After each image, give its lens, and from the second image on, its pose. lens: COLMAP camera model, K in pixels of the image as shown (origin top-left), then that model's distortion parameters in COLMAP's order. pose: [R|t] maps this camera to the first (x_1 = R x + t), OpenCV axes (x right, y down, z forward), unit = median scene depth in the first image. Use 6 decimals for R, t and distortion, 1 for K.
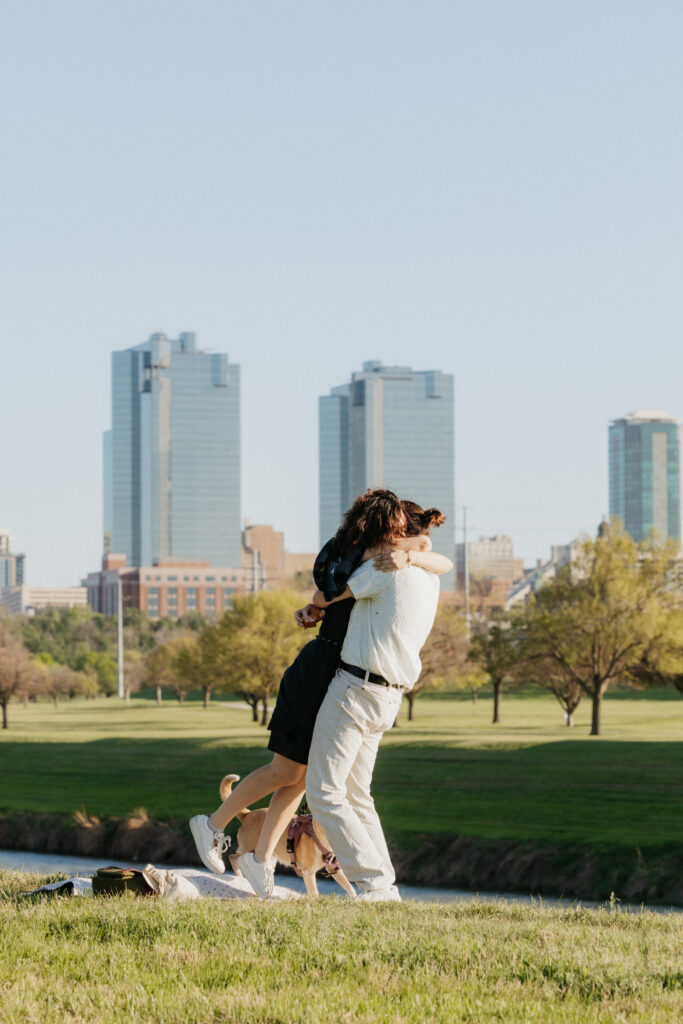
lens RADIAL K [[2290.6, 0, 231.7], [0, 2290.6, 515.6], [0, 0, 1]] dist [-0.029952, 0.065325]
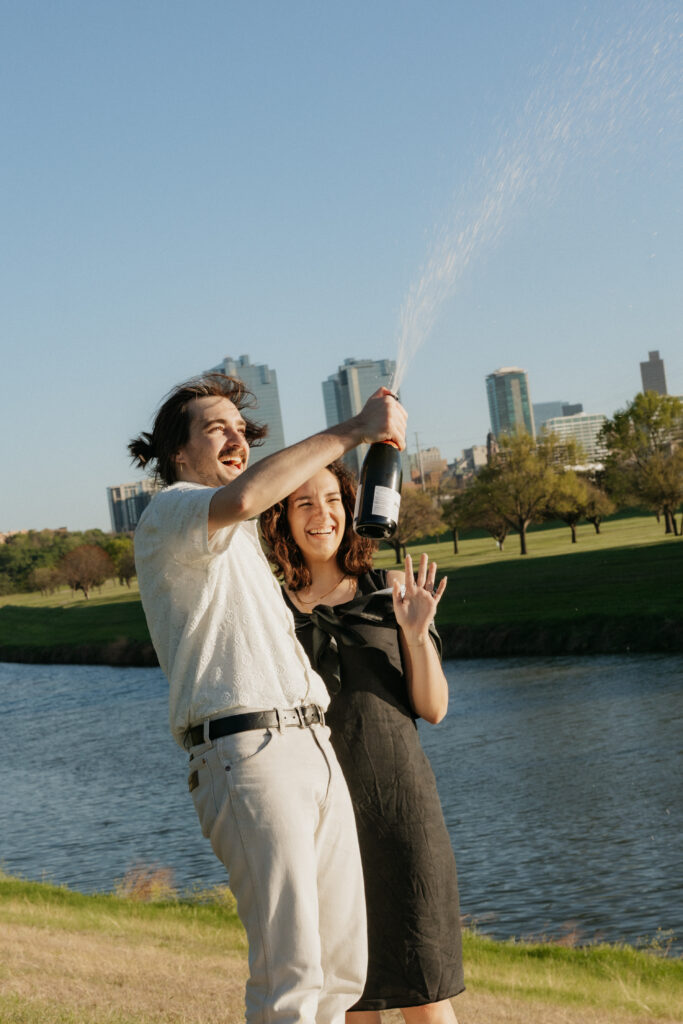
lens RADIAL K [[2133.9, 0, 341.5], [0, 2133.9, 512.0], [0, 0, 1]] dist [0.010538, 0.006494]
pose [[0.991808, -0.122092, -0.037549, 0.102692], [0.123746, 0.991273, 0.045437, -0.025604], [0.031674, -0.049712, 0.998261, -0.649755]]
